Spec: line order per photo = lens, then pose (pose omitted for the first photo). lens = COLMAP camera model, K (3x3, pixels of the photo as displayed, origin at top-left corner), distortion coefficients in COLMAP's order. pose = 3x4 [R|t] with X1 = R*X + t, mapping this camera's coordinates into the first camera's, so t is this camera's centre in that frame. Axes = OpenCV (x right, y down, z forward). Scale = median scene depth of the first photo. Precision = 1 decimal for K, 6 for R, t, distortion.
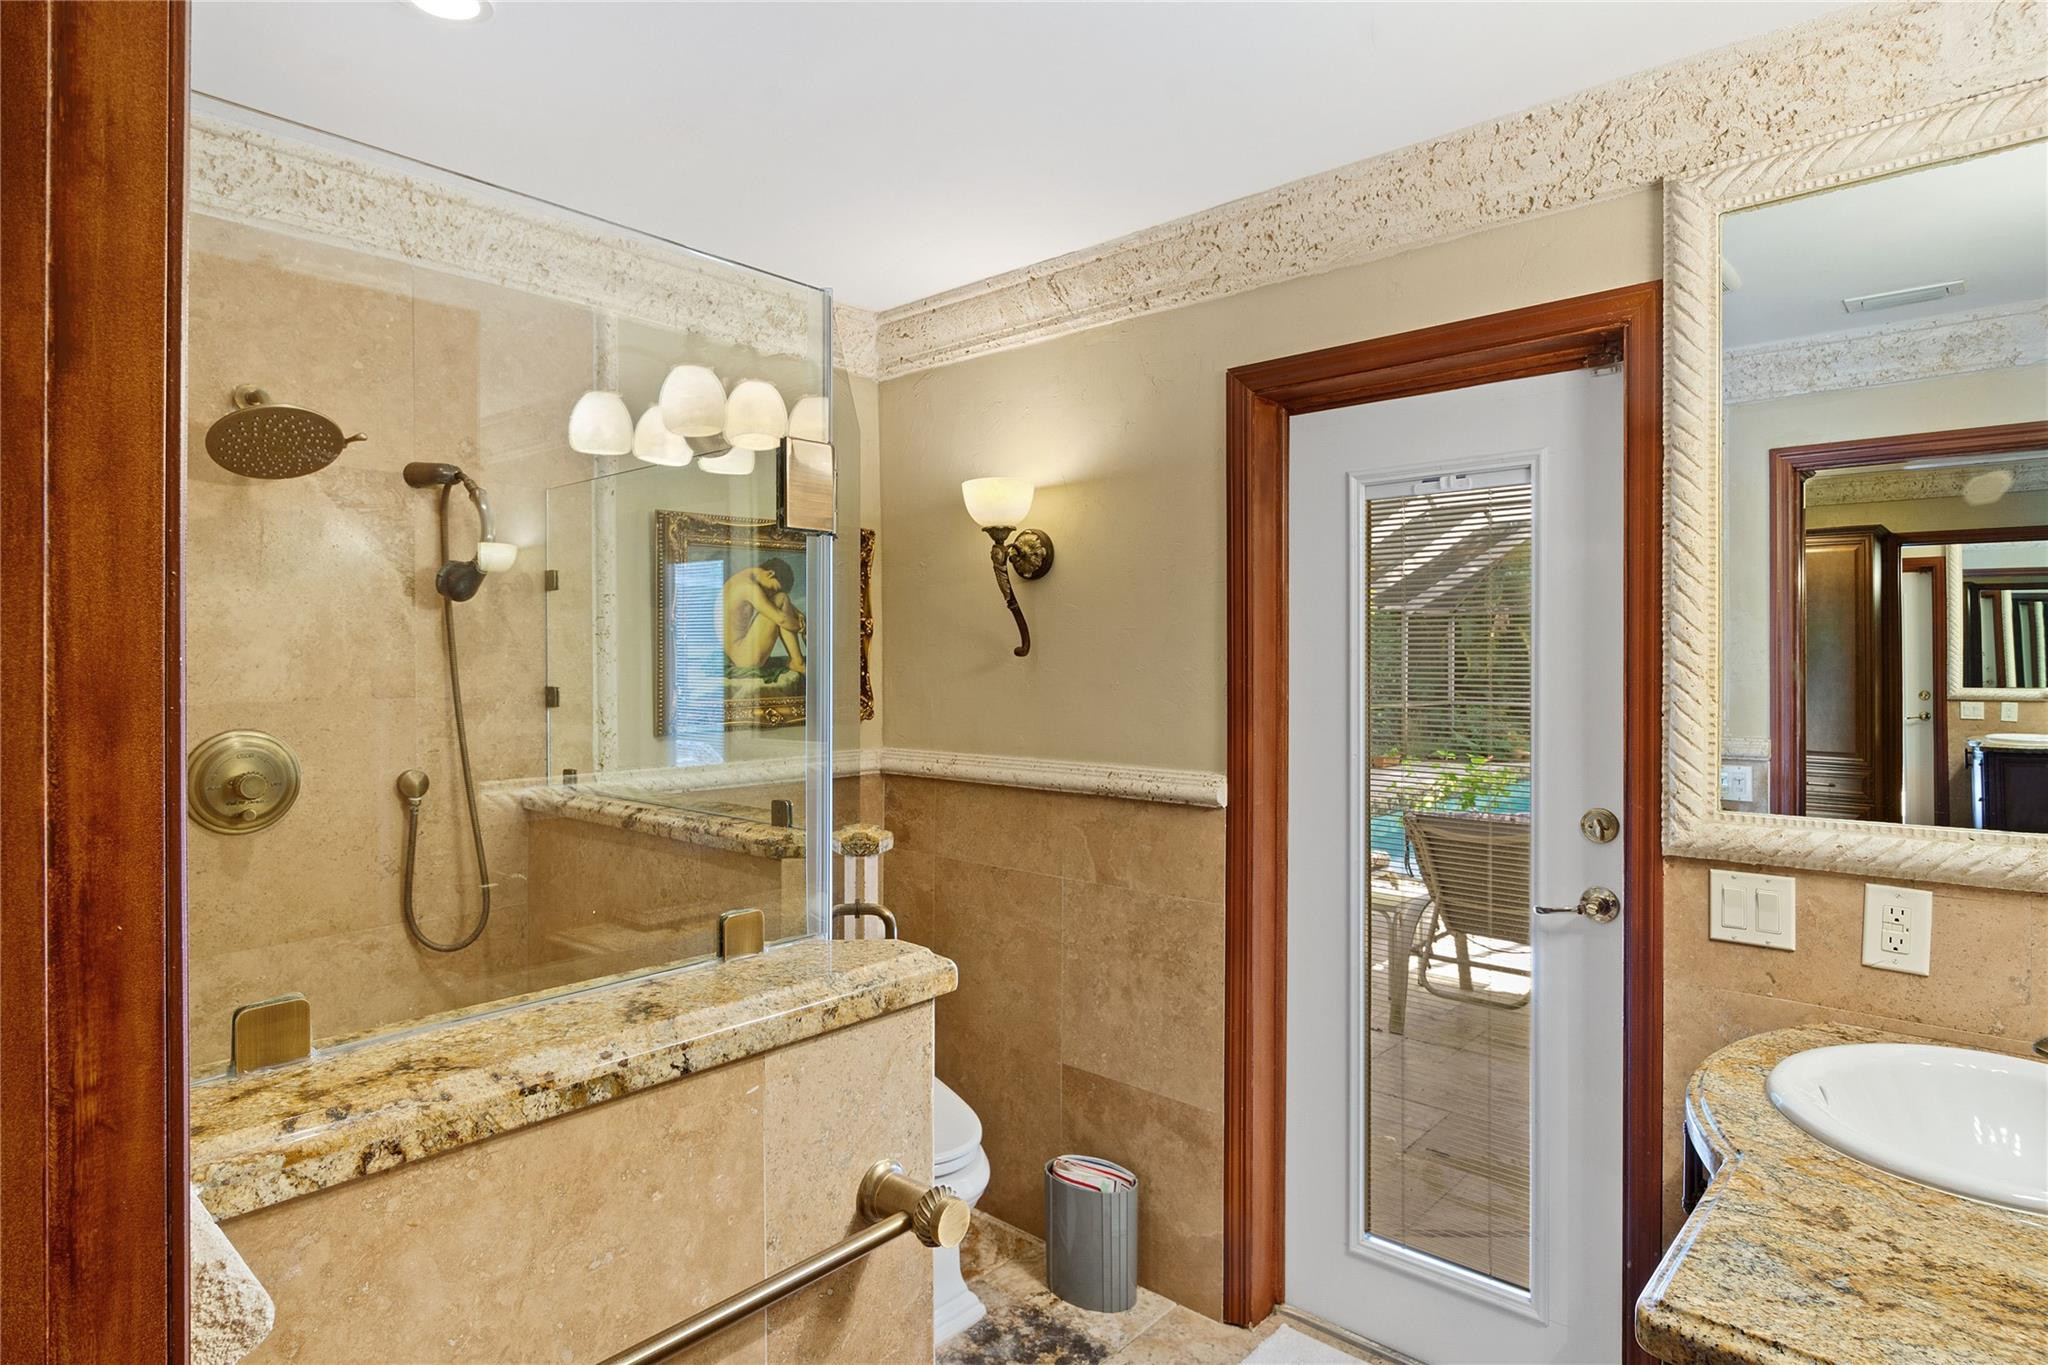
lens RADIAL K [[1107.5, 0, 1023.8], [0, 1107.5, 666.6], [0, 0, 1]] dist [-0.019705, 0.000132]
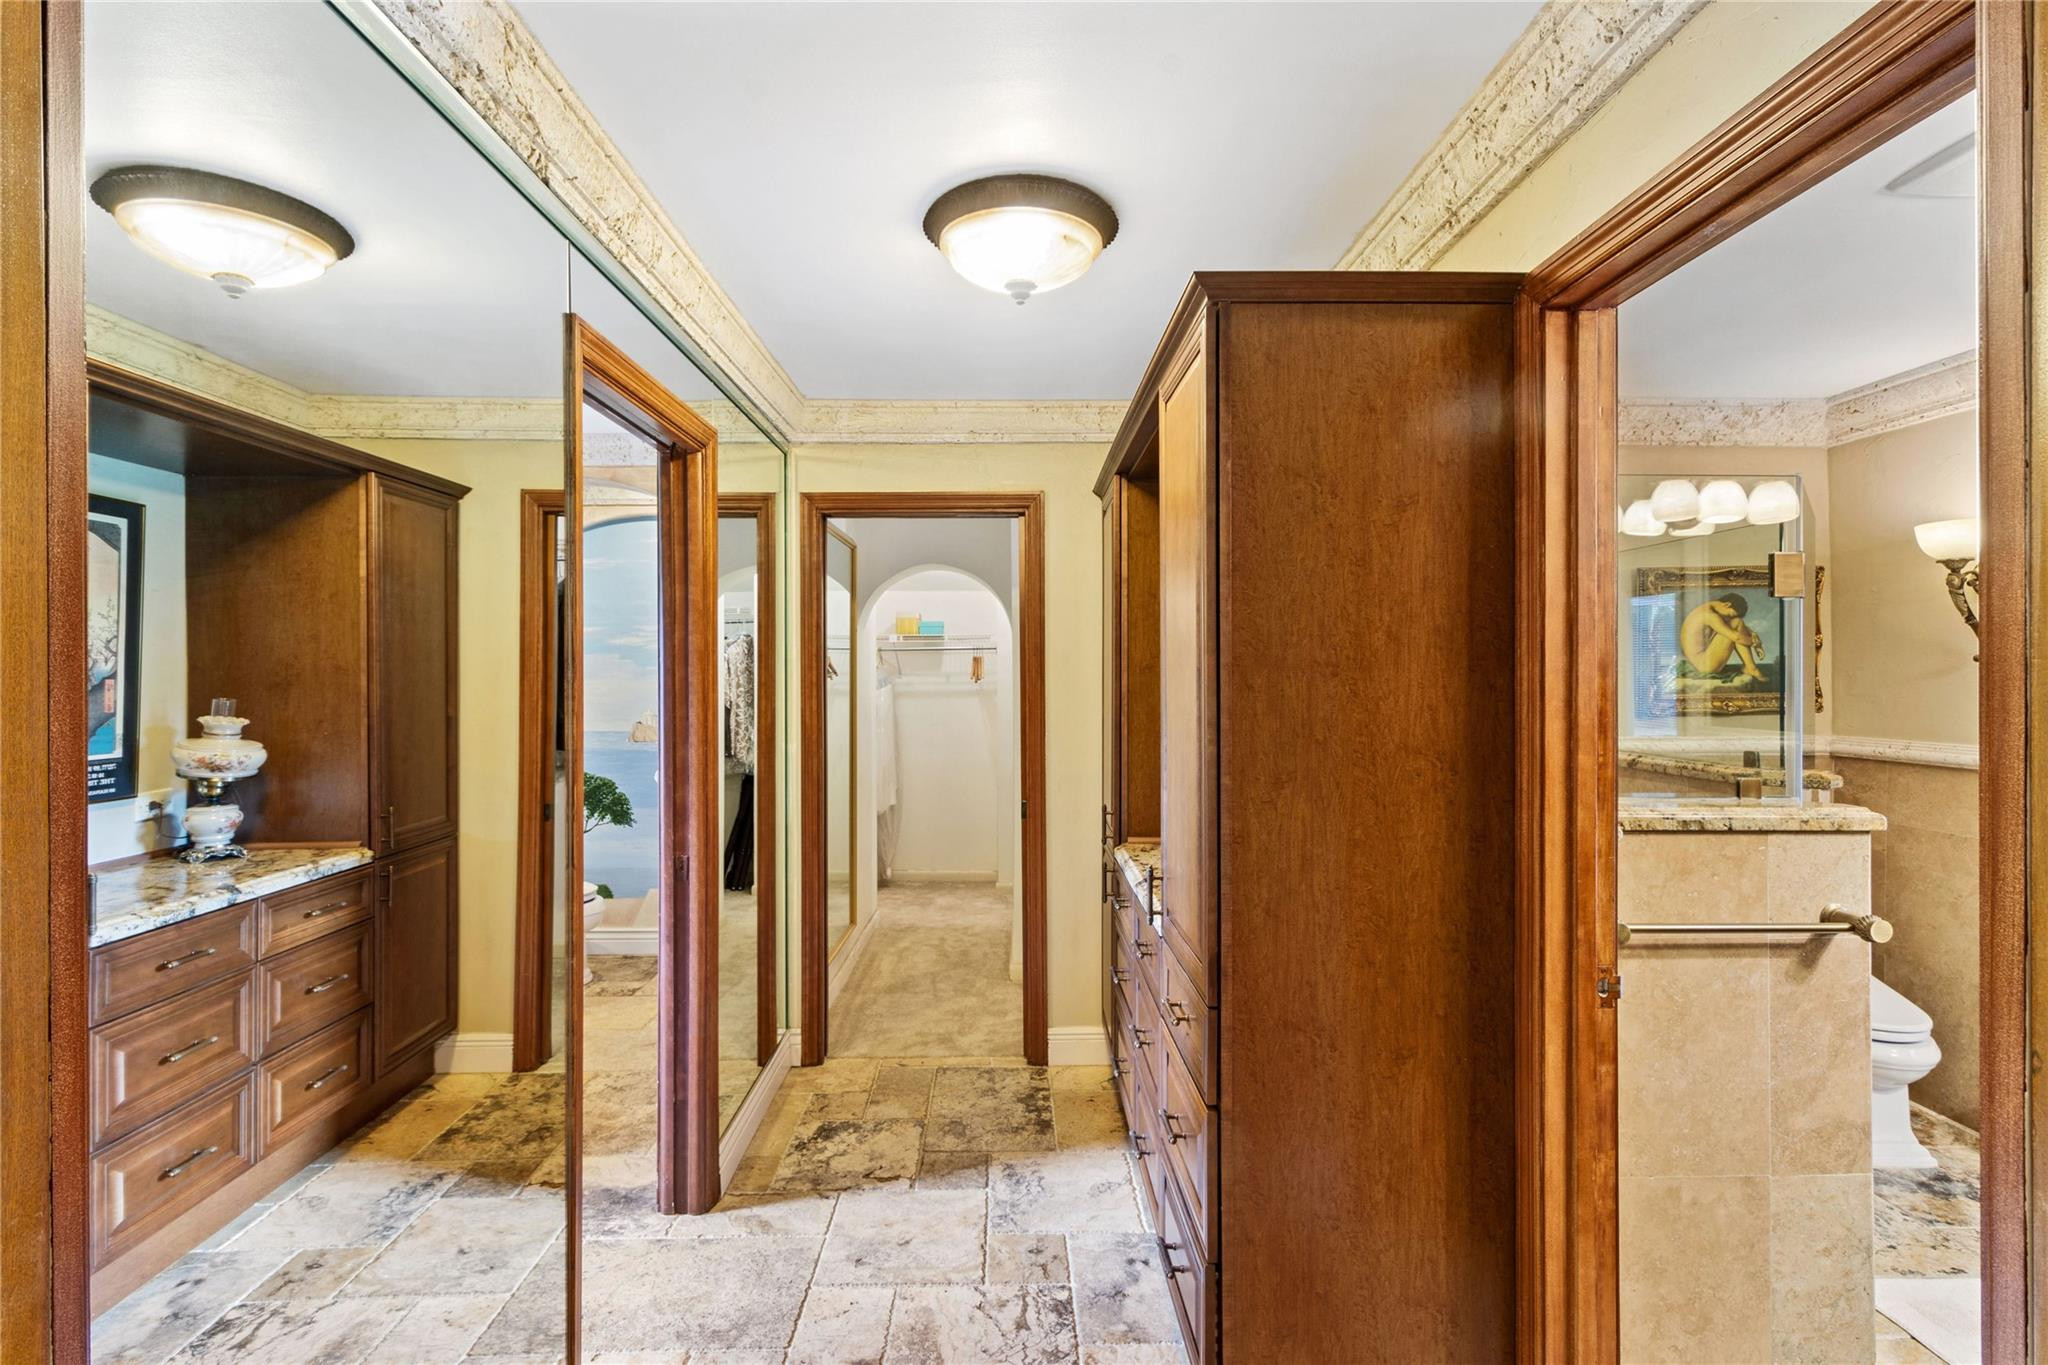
lens RADIAL K [[933.1, 0, 1036.3], [0, 933.1, 670.2], [0, 0, 1]] dist [0.005790, 0.000186]
pose [[0.676238, -0.001615, -0.736682, 0.056521], [-0.004616, 0.999969, -0.006430, 0.011202], [0.736669, 0.007749, 0.676209, -0.477525]]
